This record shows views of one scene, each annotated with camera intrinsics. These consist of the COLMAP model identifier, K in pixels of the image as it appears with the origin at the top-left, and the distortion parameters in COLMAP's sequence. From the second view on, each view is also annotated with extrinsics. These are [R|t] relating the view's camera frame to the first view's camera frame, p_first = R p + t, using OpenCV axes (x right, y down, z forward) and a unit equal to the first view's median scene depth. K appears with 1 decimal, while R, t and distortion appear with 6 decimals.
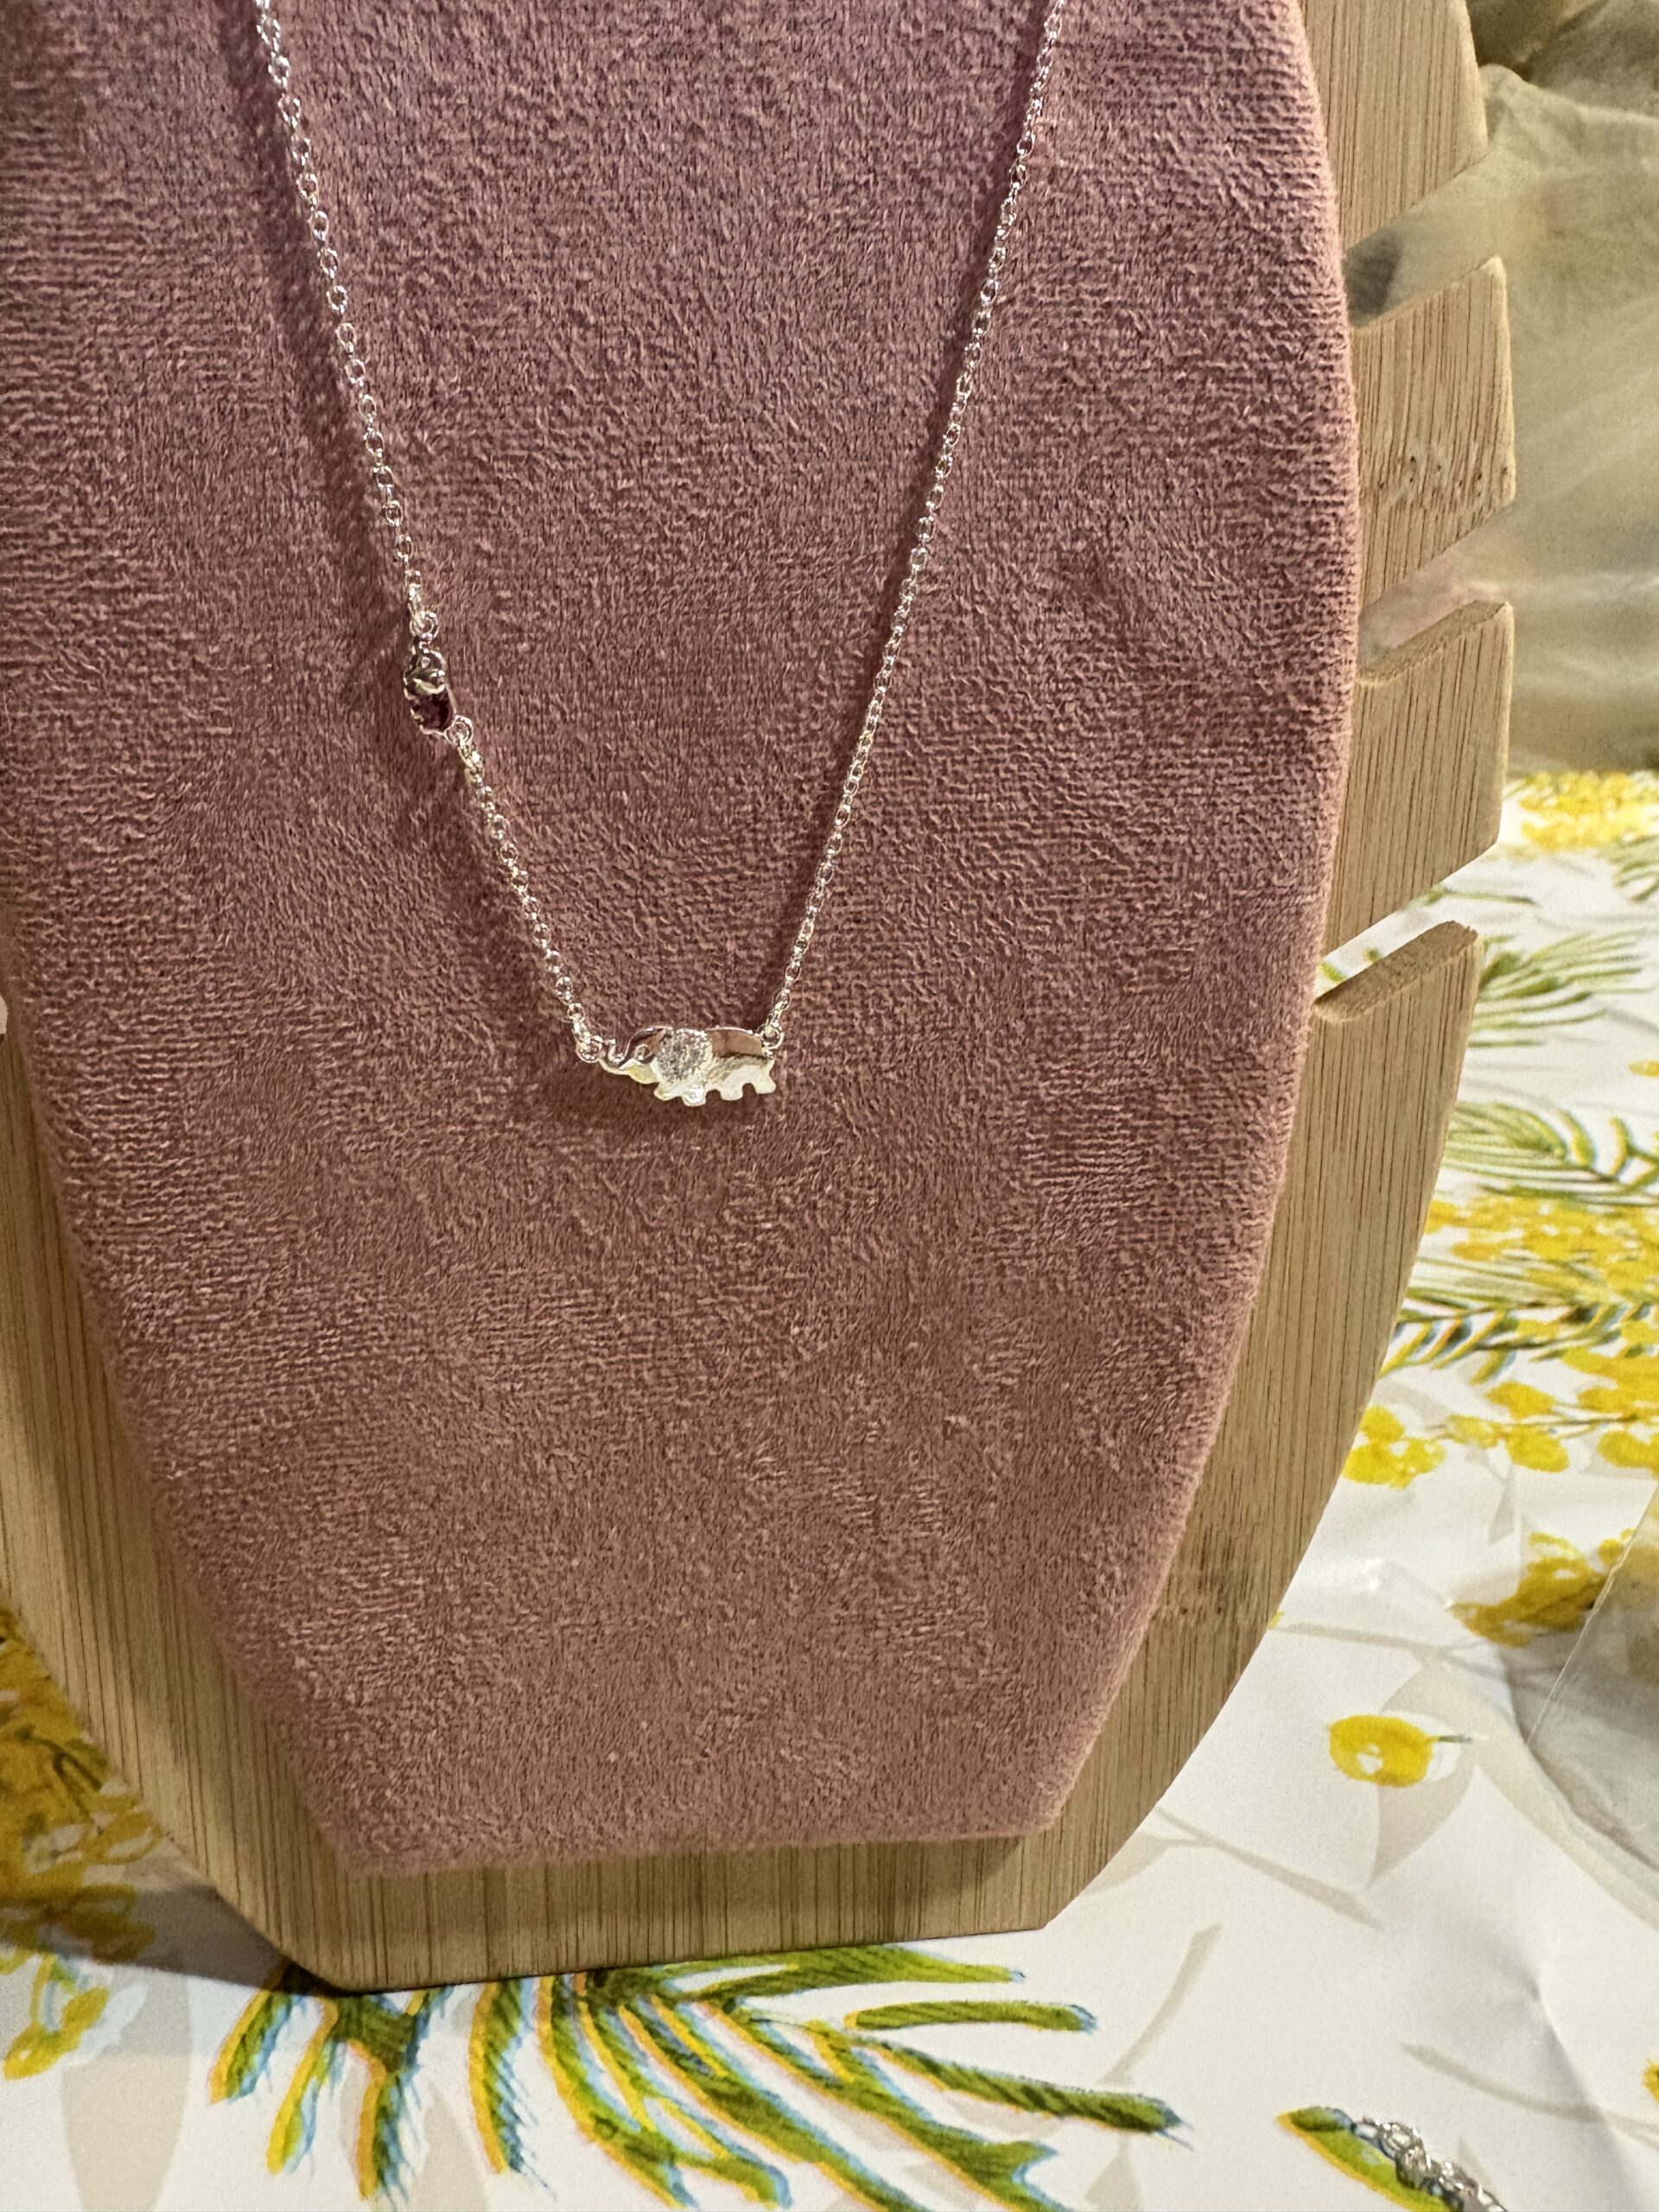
lens RADIAL K [[1699.9, 0, 818.5], [0, 1699.9, 1091.3], [0, 0, 1]] dist [0.000003, 0.009231]
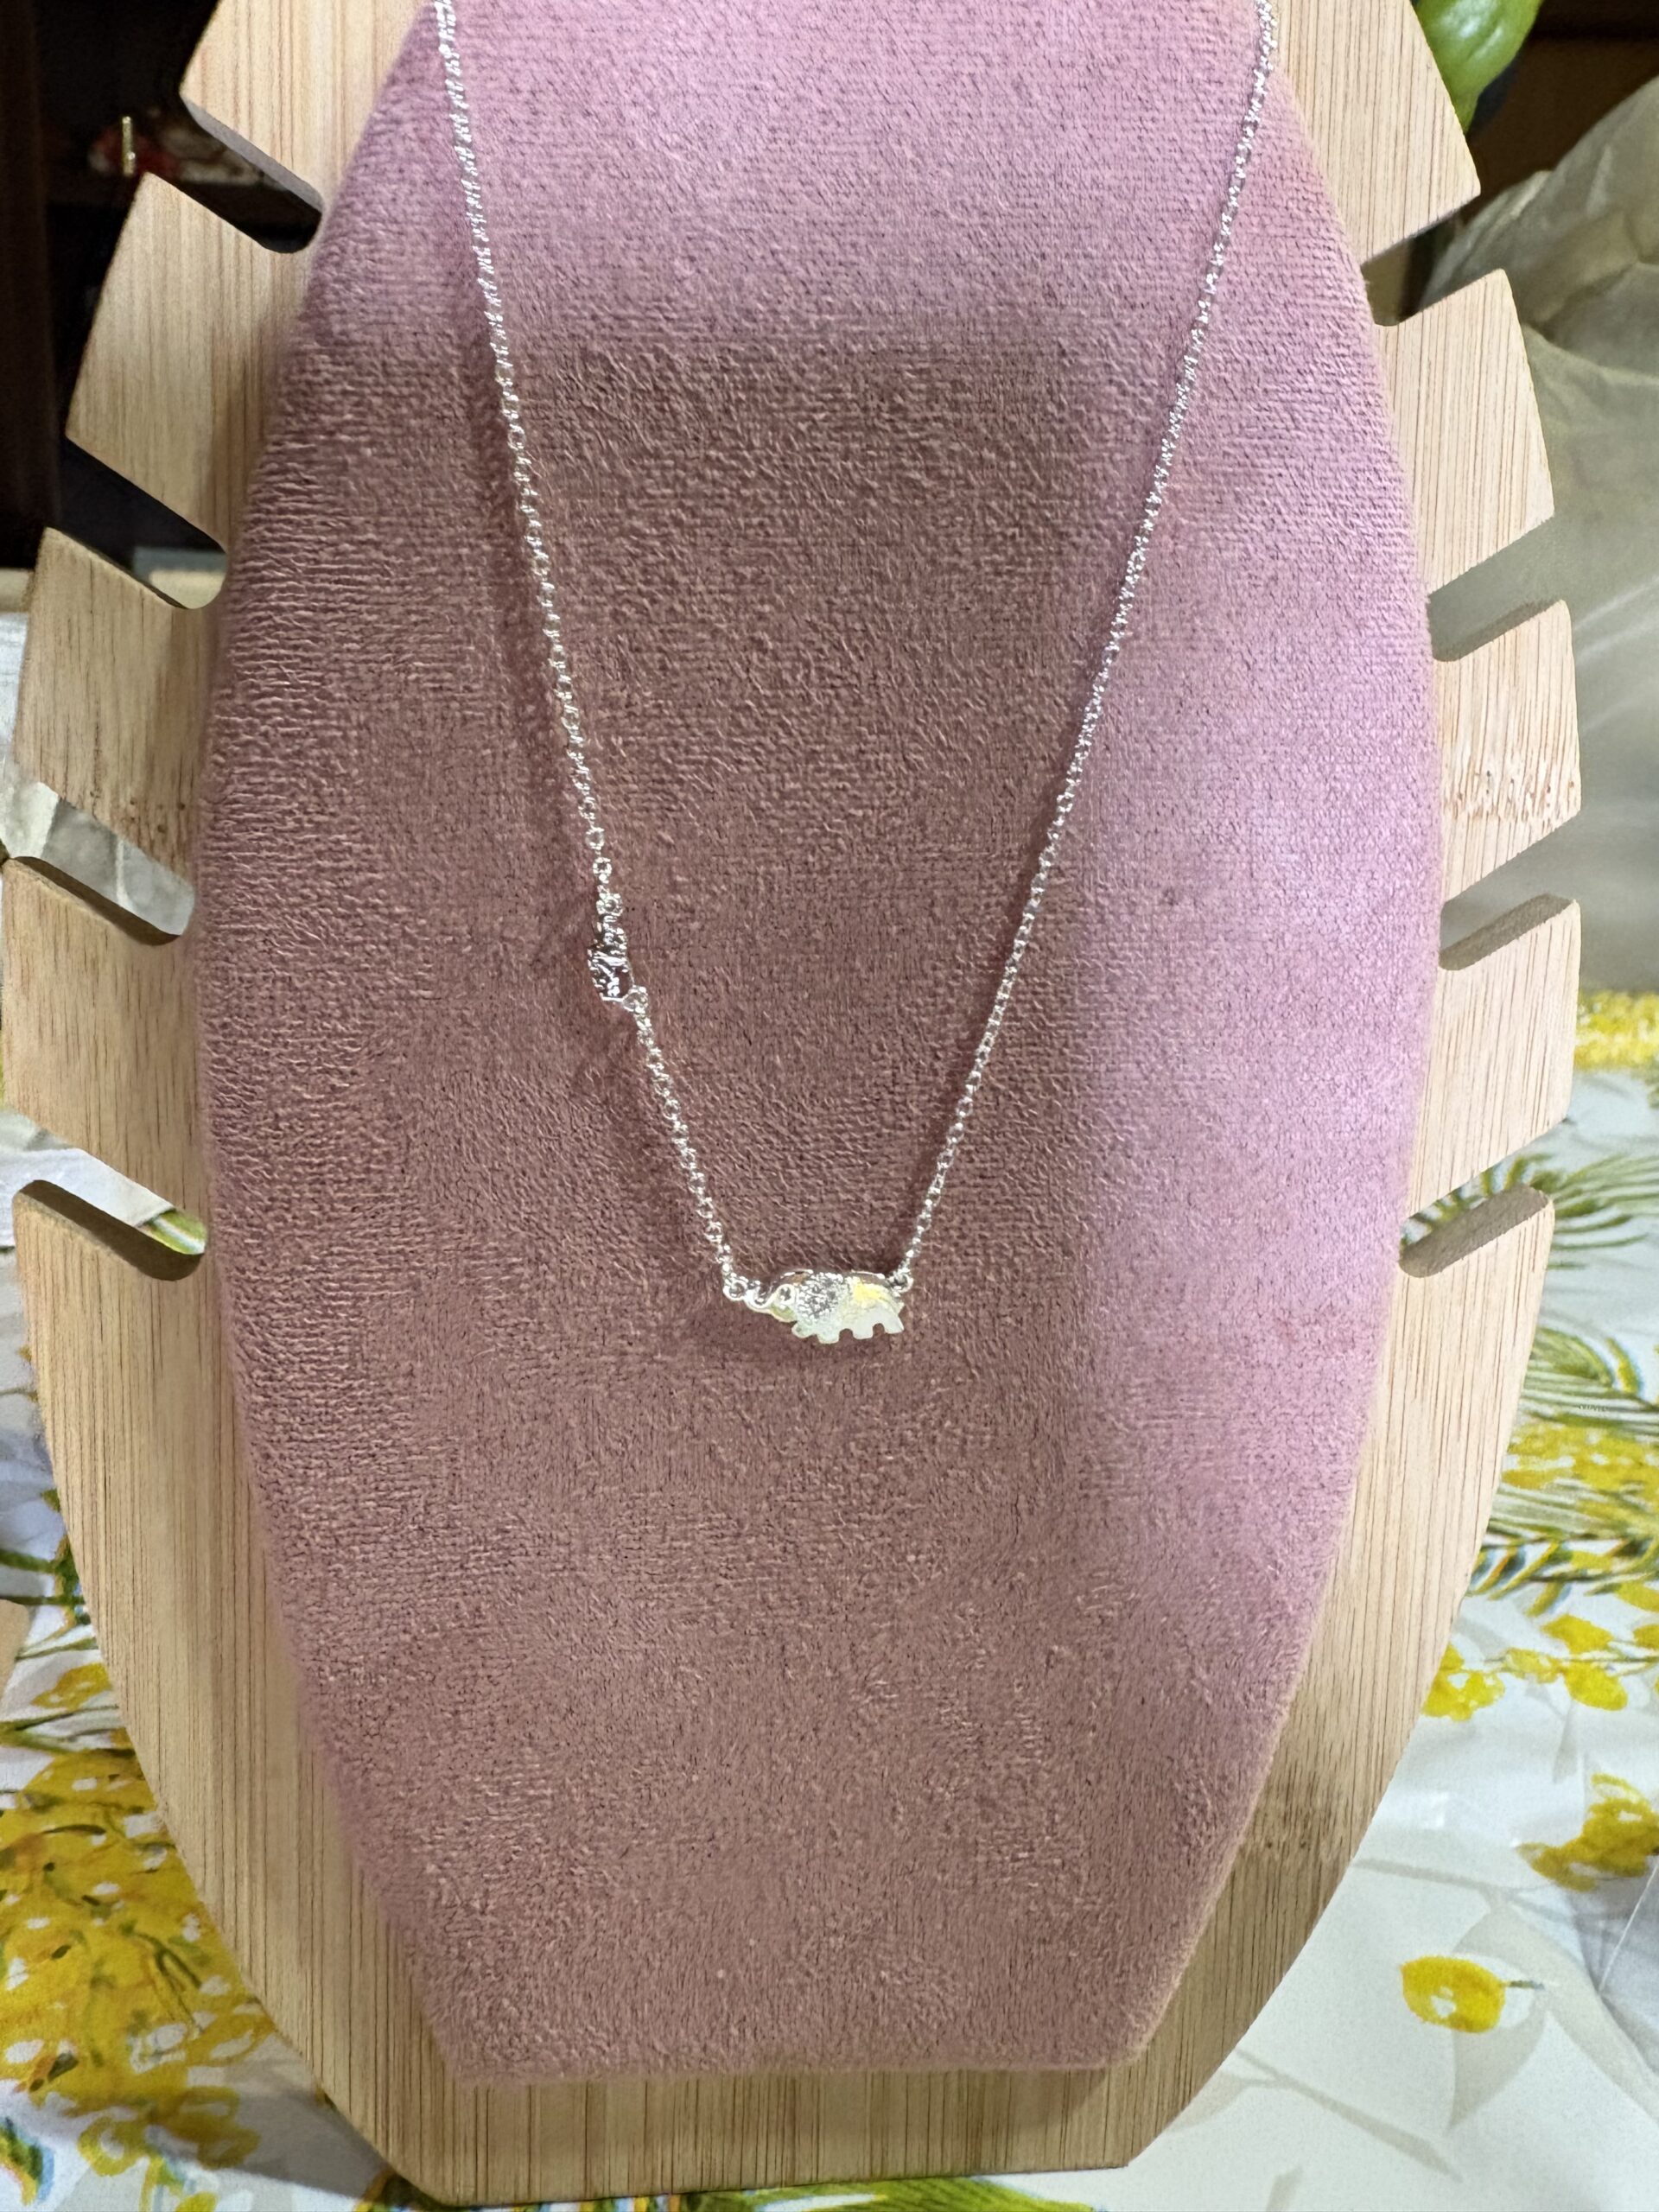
lens RADIAL K [[1699.9, 0, 840.5], [0, 1699.9, 1098.5], [0, 0, 1]] dist [0.000003, 0.009231]
pose [[0.999431, 0.033183, -0.006102, -0.063271], [-0.033636, 0.994118, -0.102945, -0.035188], [0.002650, 0.103092, 0.994668, -0.087615]]
